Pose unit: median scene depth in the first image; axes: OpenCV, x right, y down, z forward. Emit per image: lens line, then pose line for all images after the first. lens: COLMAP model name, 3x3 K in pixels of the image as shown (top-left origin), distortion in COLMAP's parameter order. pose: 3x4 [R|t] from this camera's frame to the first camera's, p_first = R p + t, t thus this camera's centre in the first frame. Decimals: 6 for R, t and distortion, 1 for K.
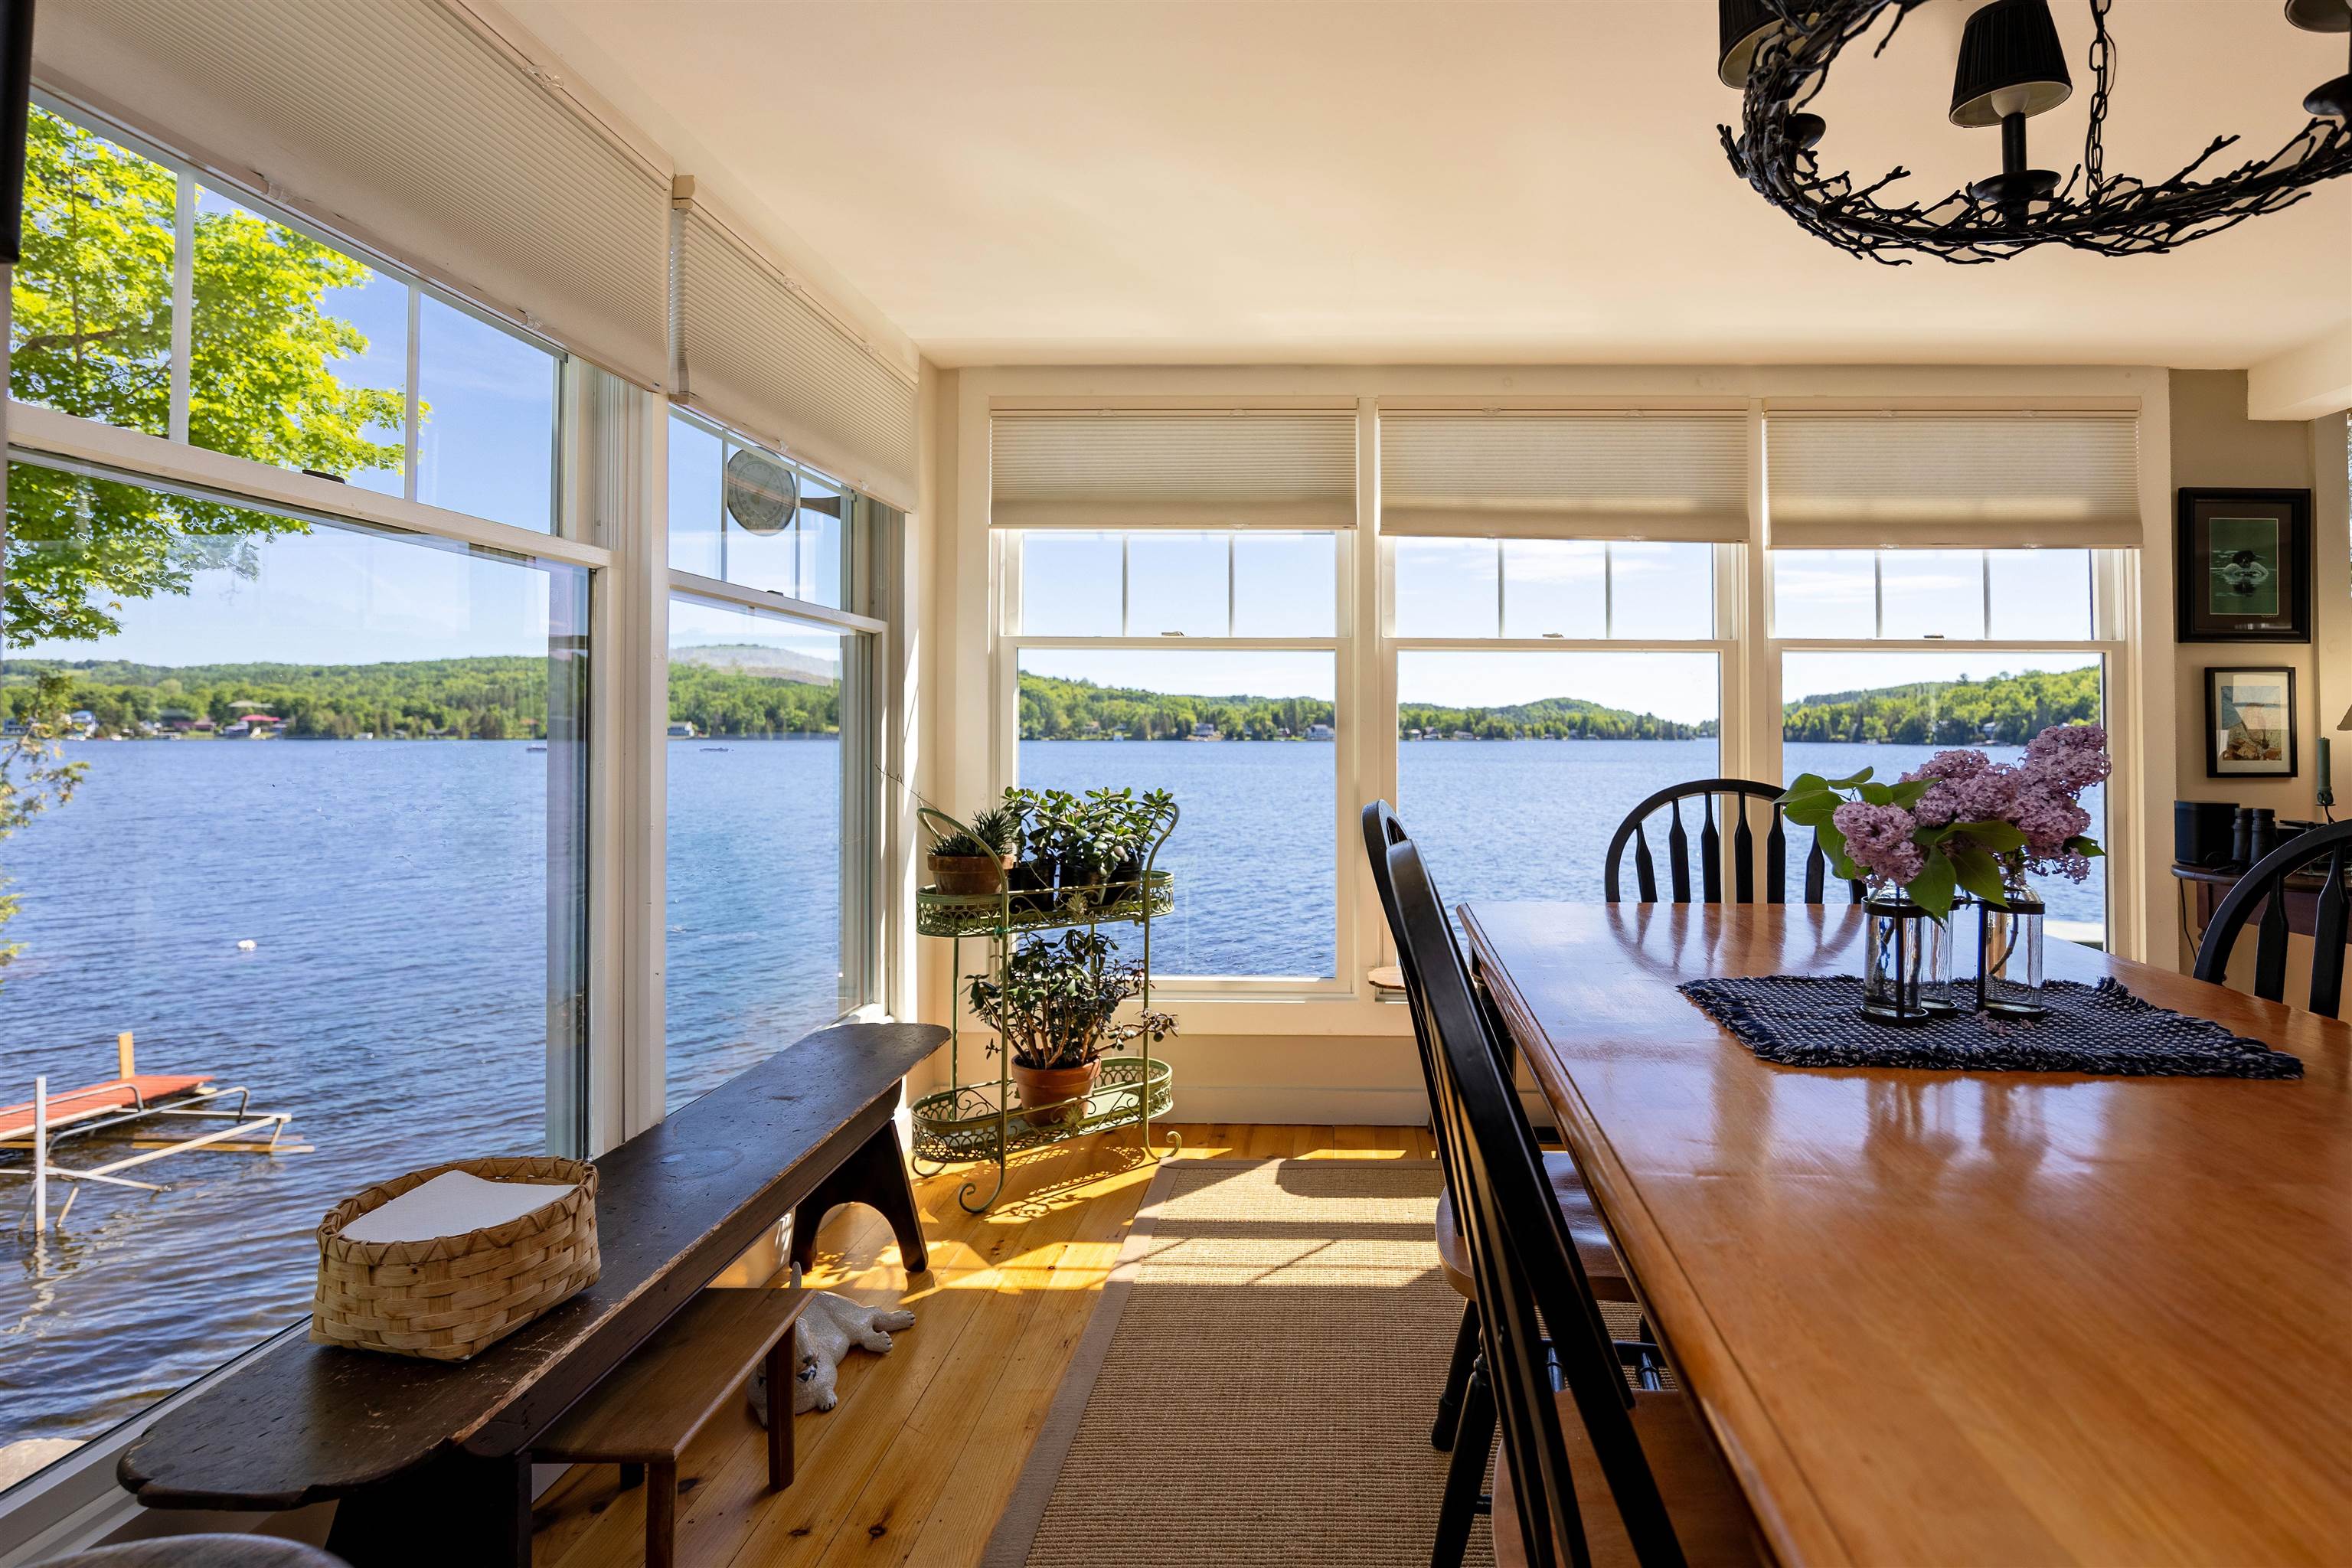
lens RADIAL K [[1122.2, 0, 1299.0], [0, 1122.2, 709.1], [0, 0, 1]] dist [-0.011415, 0.000153]
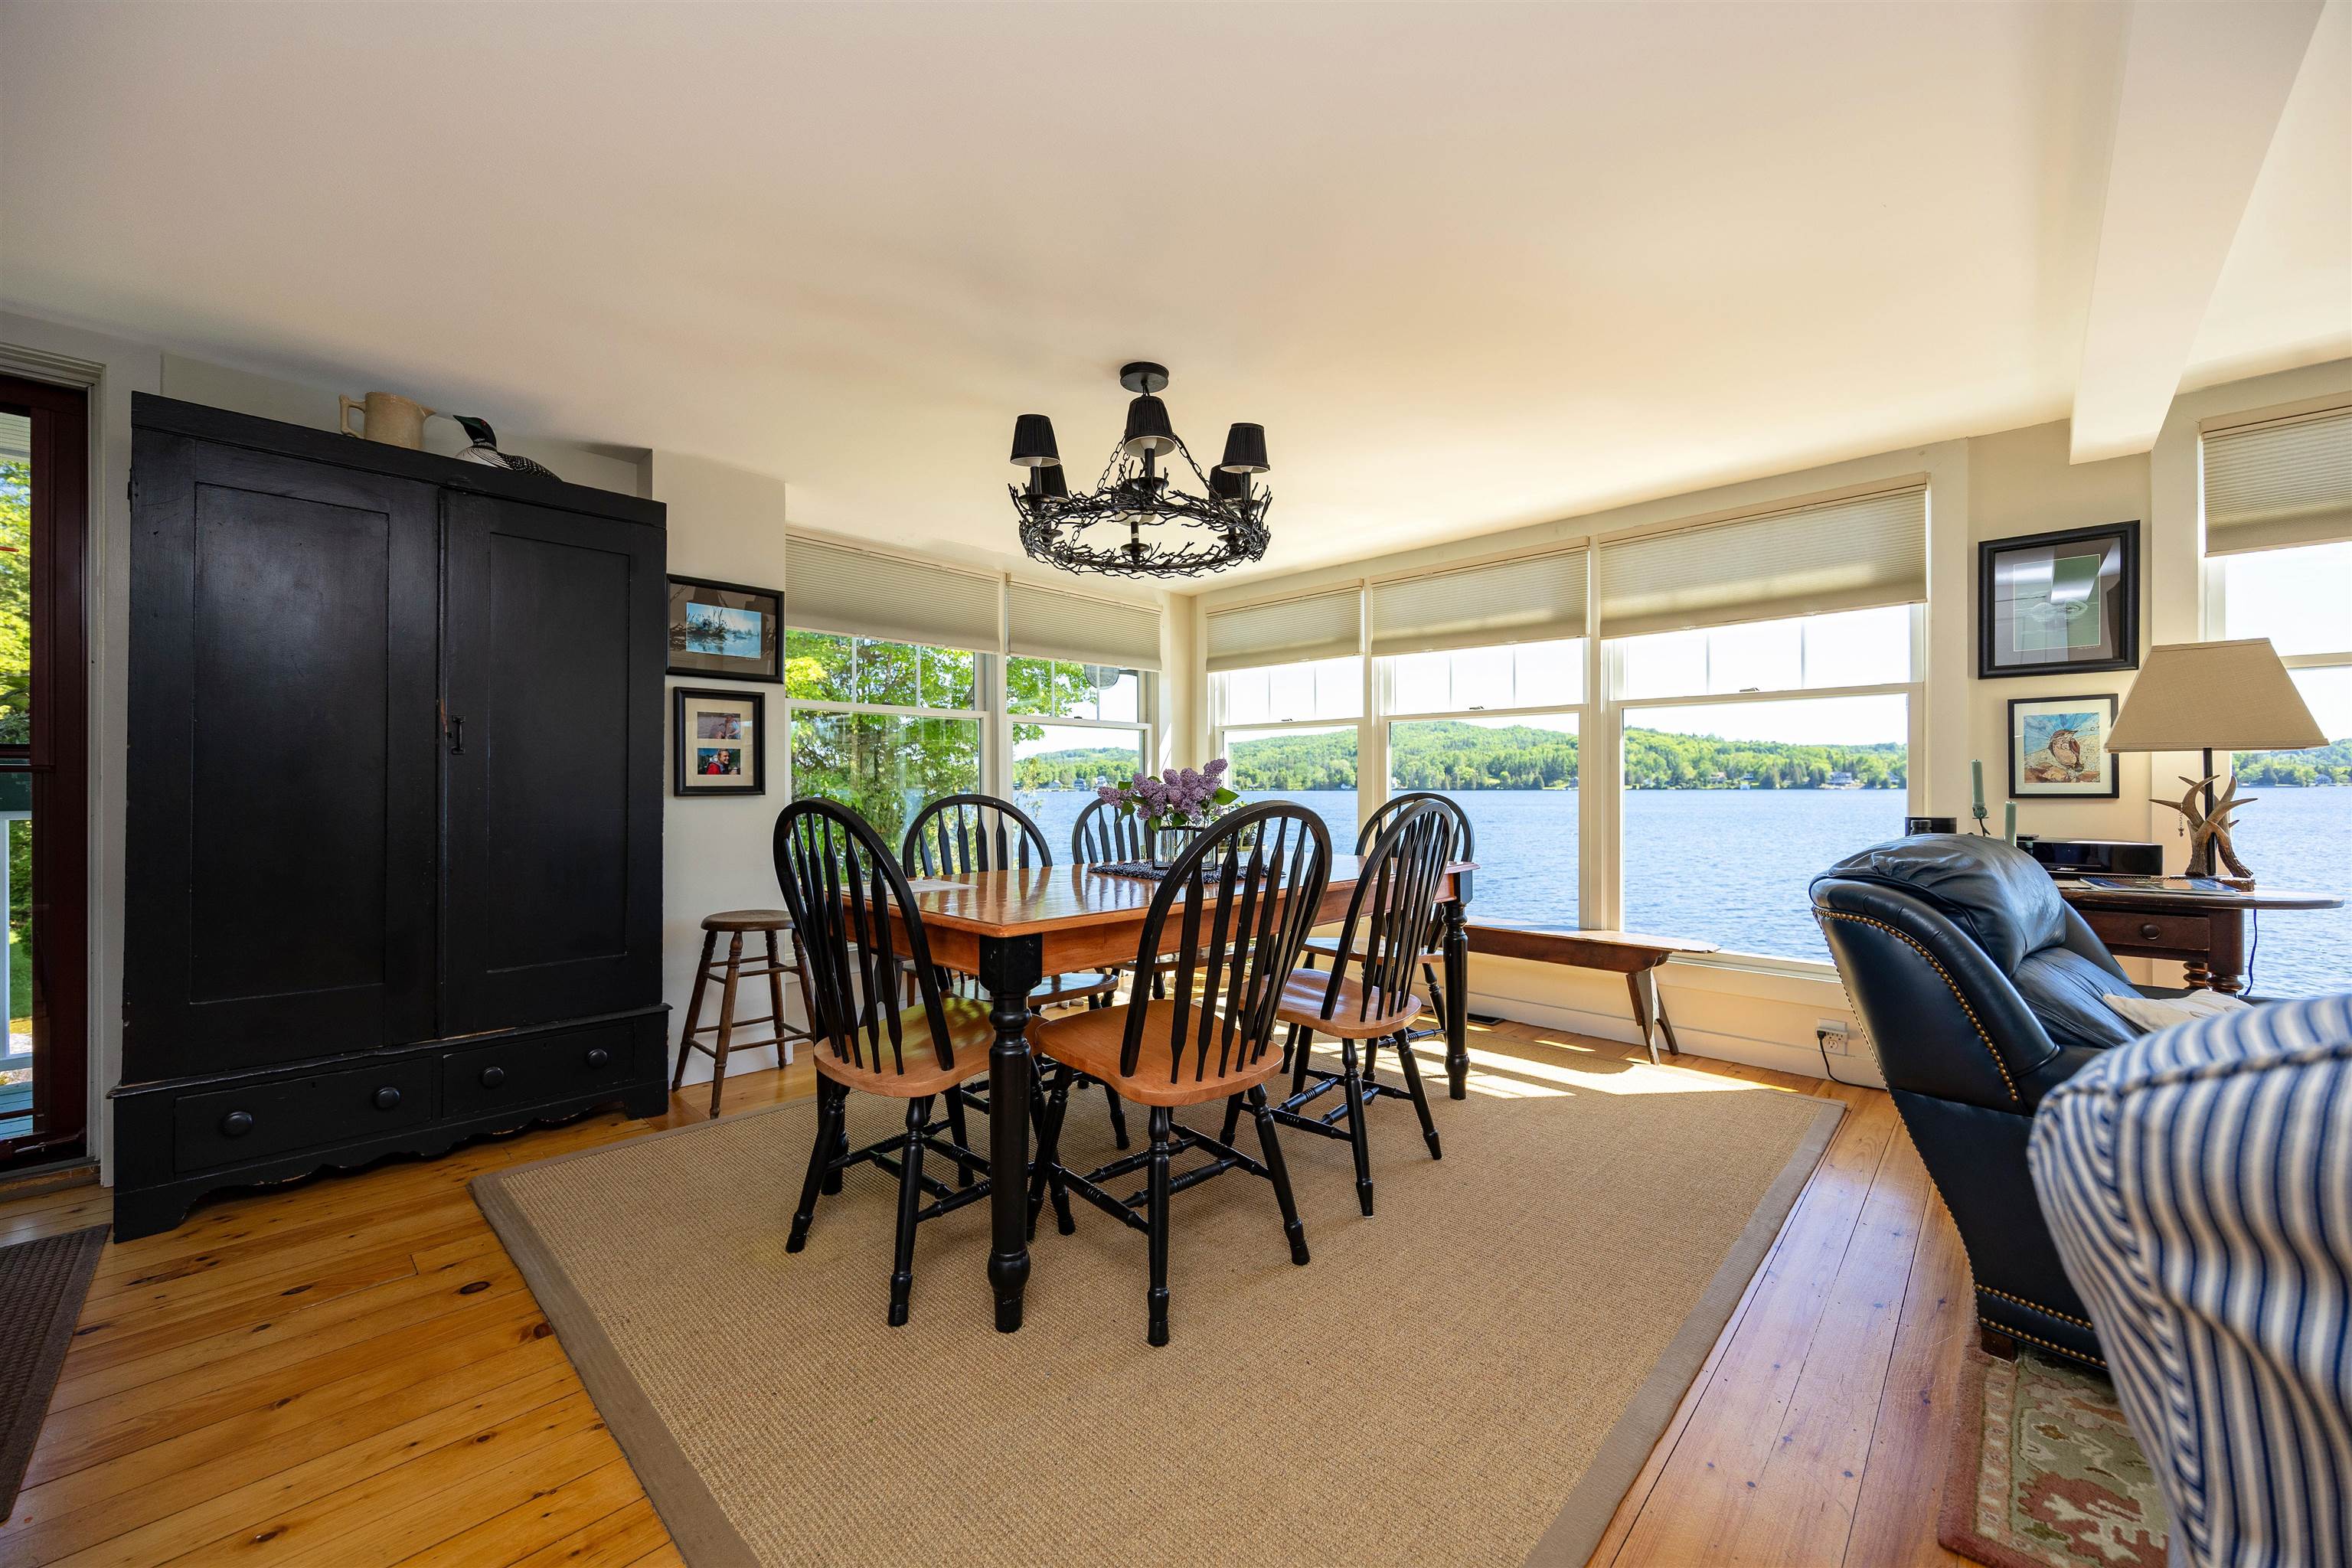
lens RADIAL K [[898.6, 0, 1183.0], [0, 898.6, 784.1], [0, 0, 1]] dist [-0.001552, -0.000151]
pose [[0.745382, -0.013351, -0.666504, 0.769797], [0.026164, 0.999615, 0.009237, 0.016629], [0.666124, -0.024324, 0.745444, -0.218948]]
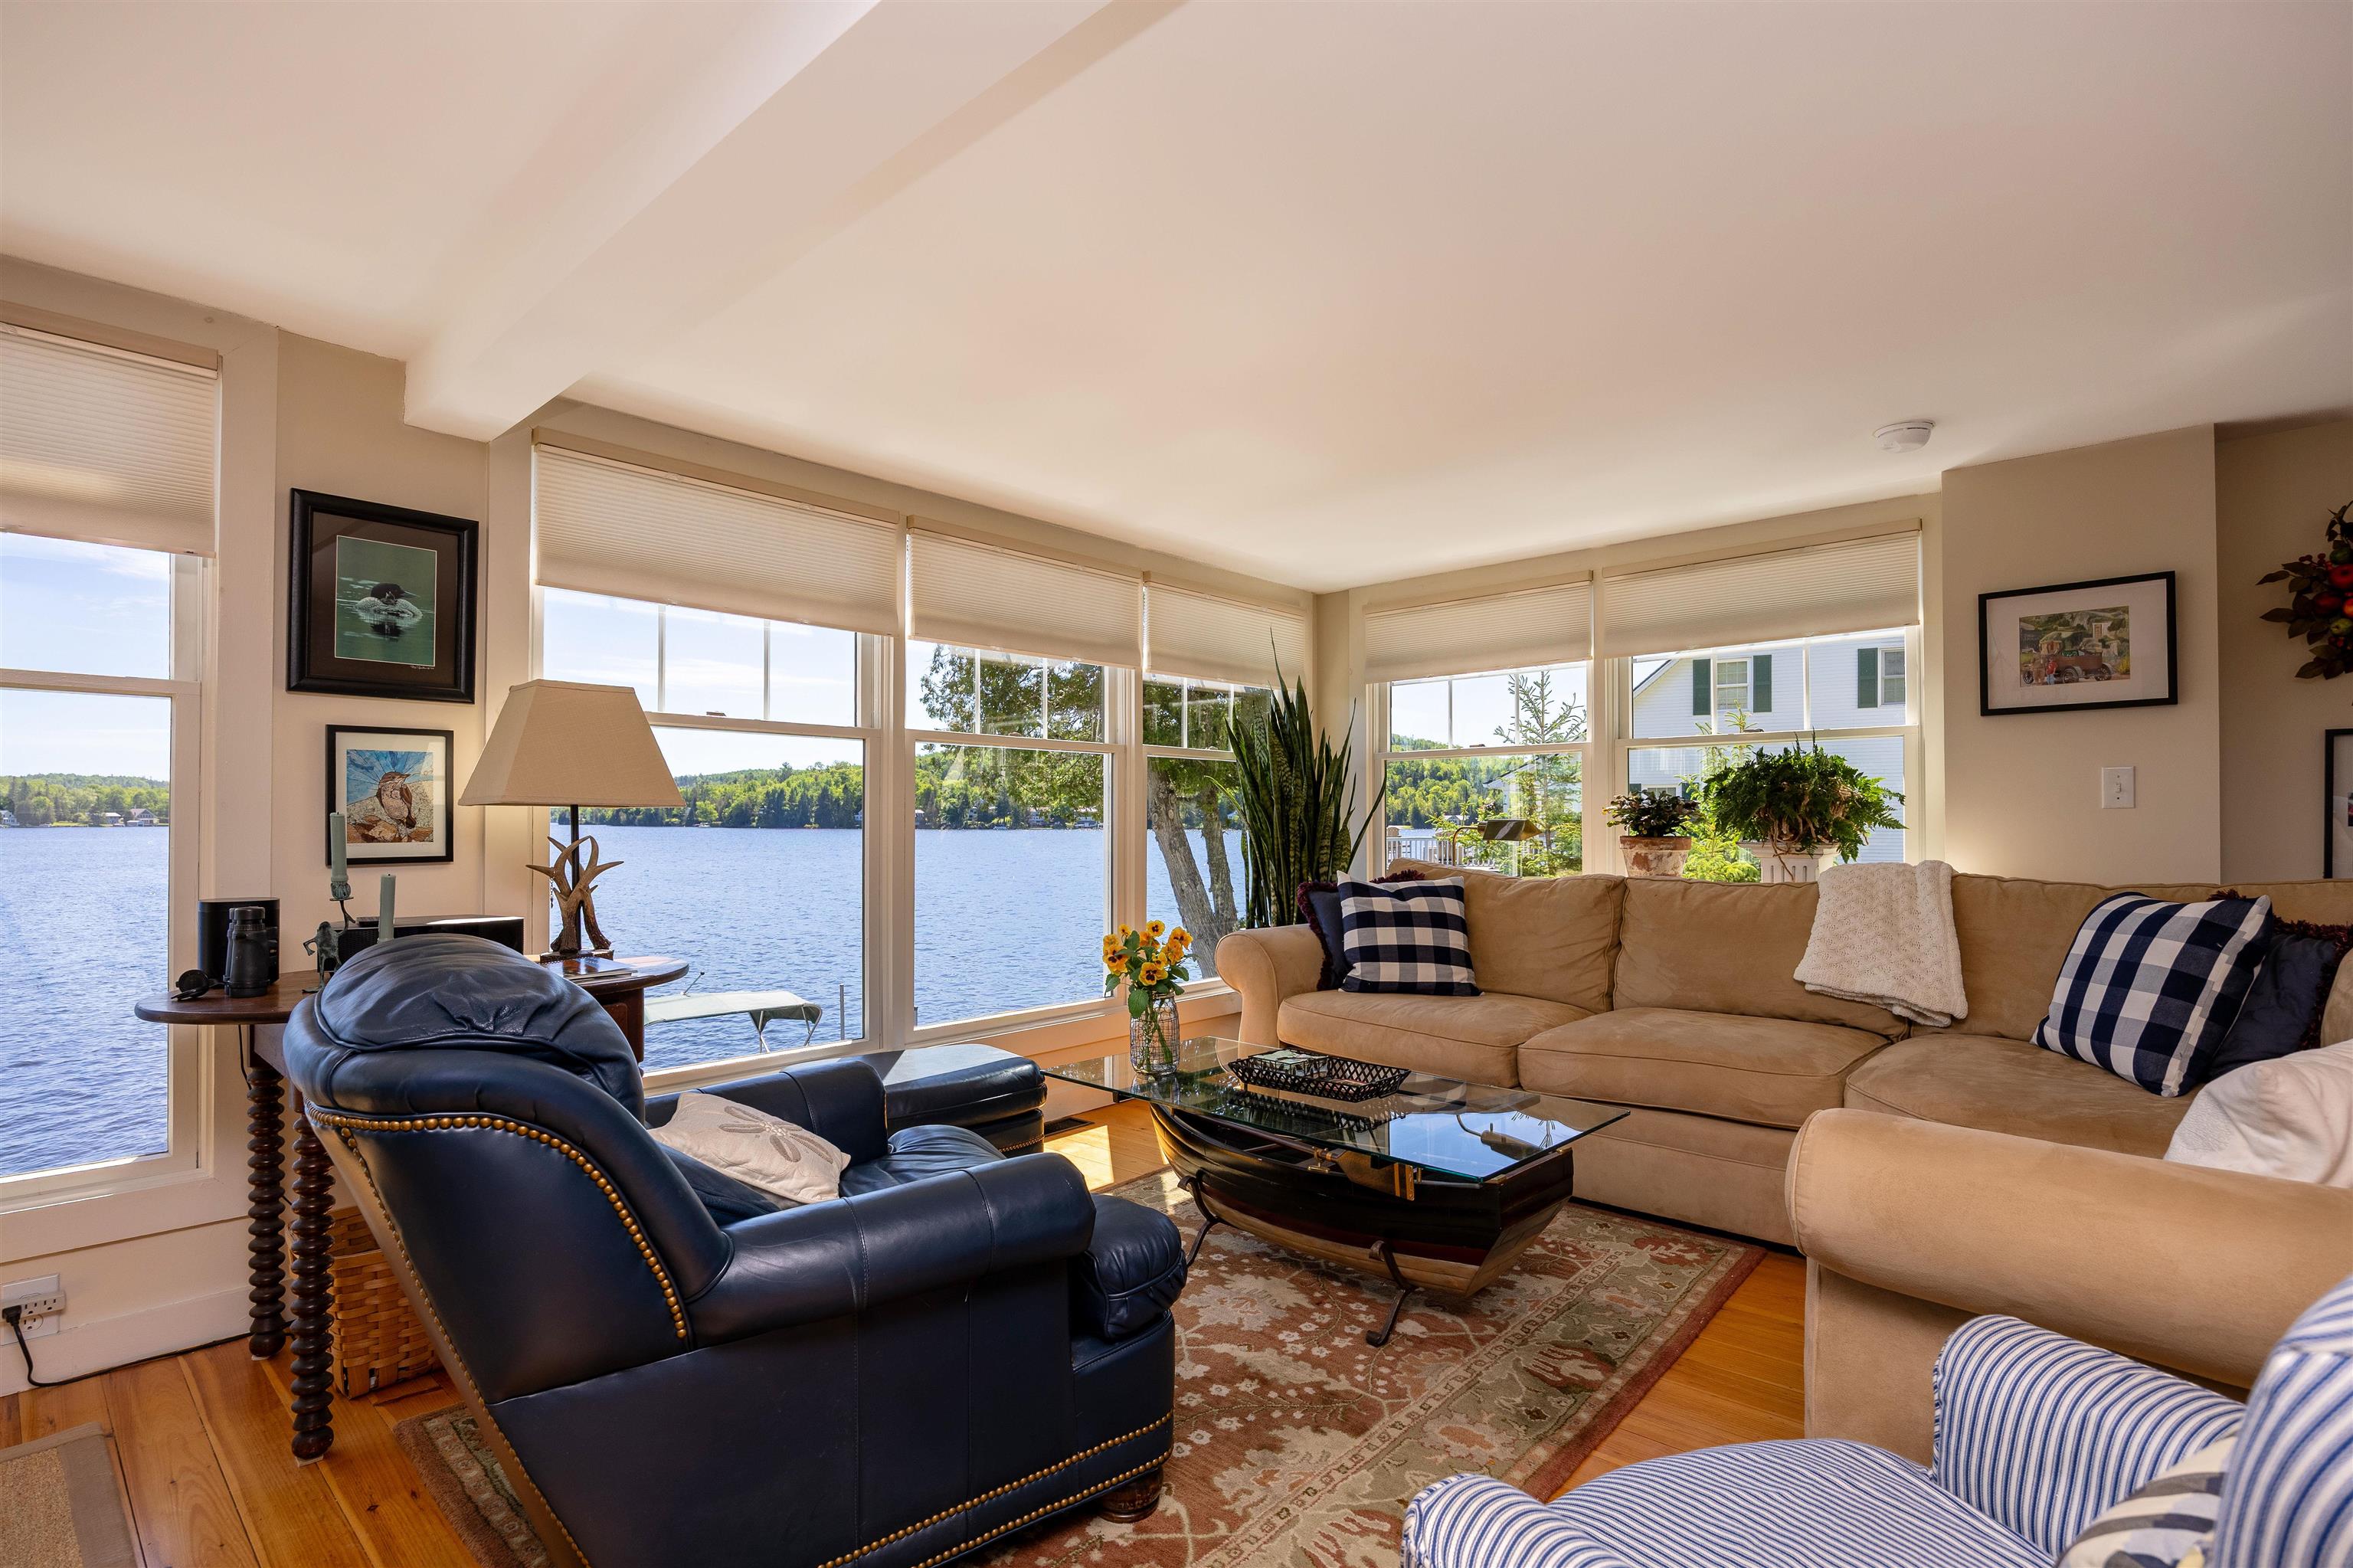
lens RADIAL K [[1122.7, 0, 1149.2], [0, 1122.7, 808.8], [0, 0, 1]] dist [-0.011415, 0.000153]
pose [[0.664653, 0.005145, 0.747134, 0.591765], [-0.015707, 0.999852, 0.007088, 0.006829], [-0.746987, -0.016447, 0.664635, 0.045231]]
